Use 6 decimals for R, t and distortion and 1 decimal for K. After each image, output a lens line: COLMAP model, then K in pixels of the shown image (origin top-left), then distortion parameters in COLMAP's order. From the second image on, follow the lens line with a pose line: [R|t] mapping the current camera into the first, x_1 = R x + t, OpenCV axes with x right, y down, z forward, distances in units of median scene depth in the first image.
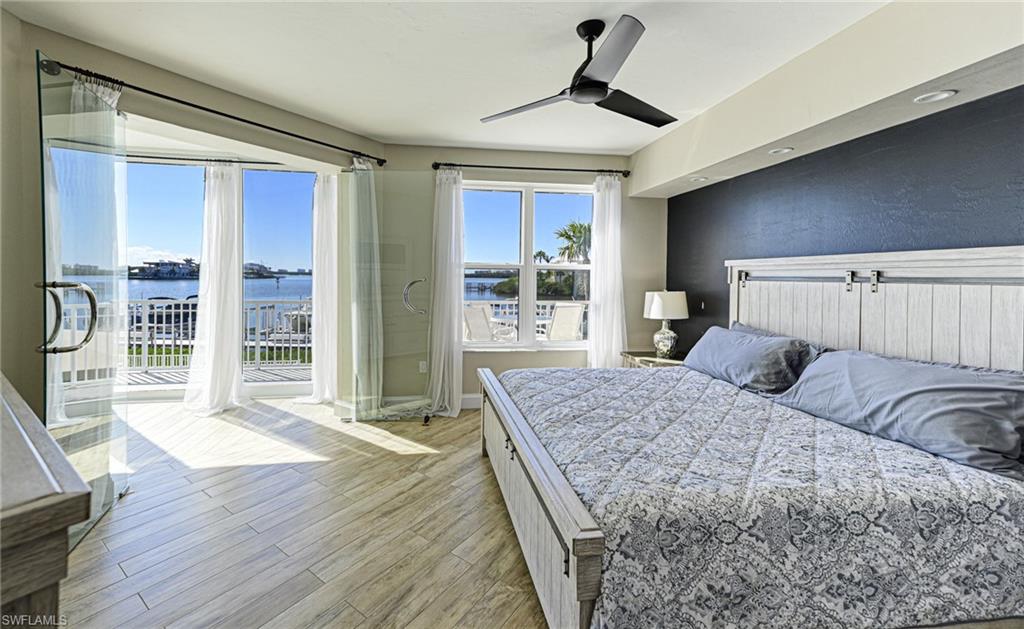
lens RADIAL K [[415.6, 0, 480.7], [0, 415.6, 286.5], [0, 0, 1]] dist [0.000801, 0.011768]
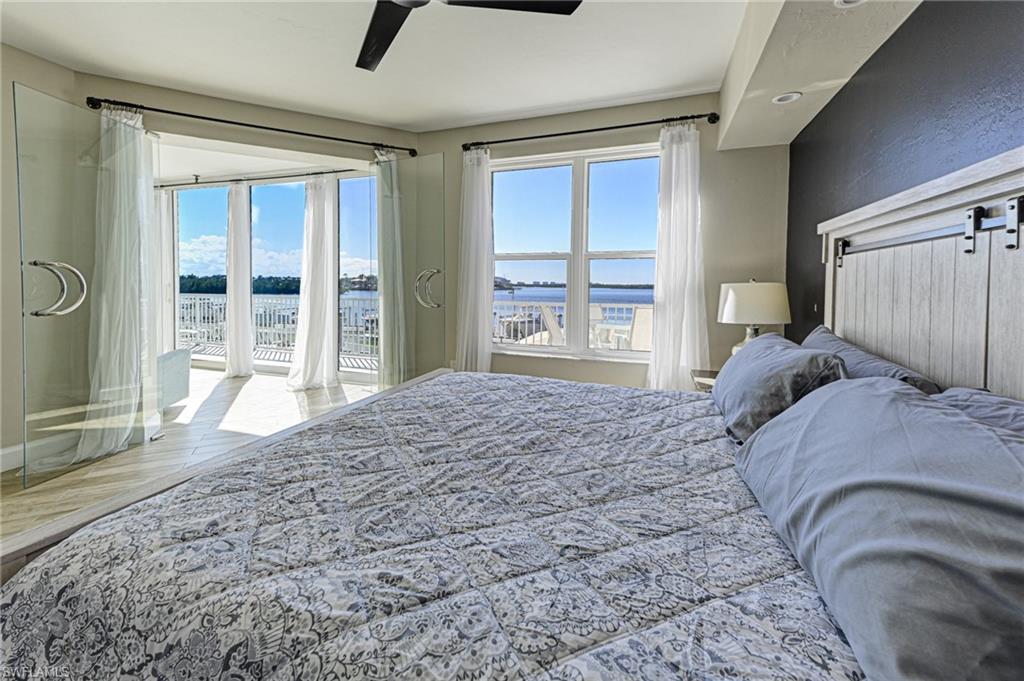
lens RADIAL K [[412.7, 0, 511.6], [0, 412.7, 301.5], [0, 0, 1]] dist [0.023554, 0.000297]
pose [[0.887946, 0.012997, -0.459764, 0.480249], [-0.009878, 0.999909, 0.009189, 0.046056], [0.459842, -0.003618, 0.887994, 0.275413]]
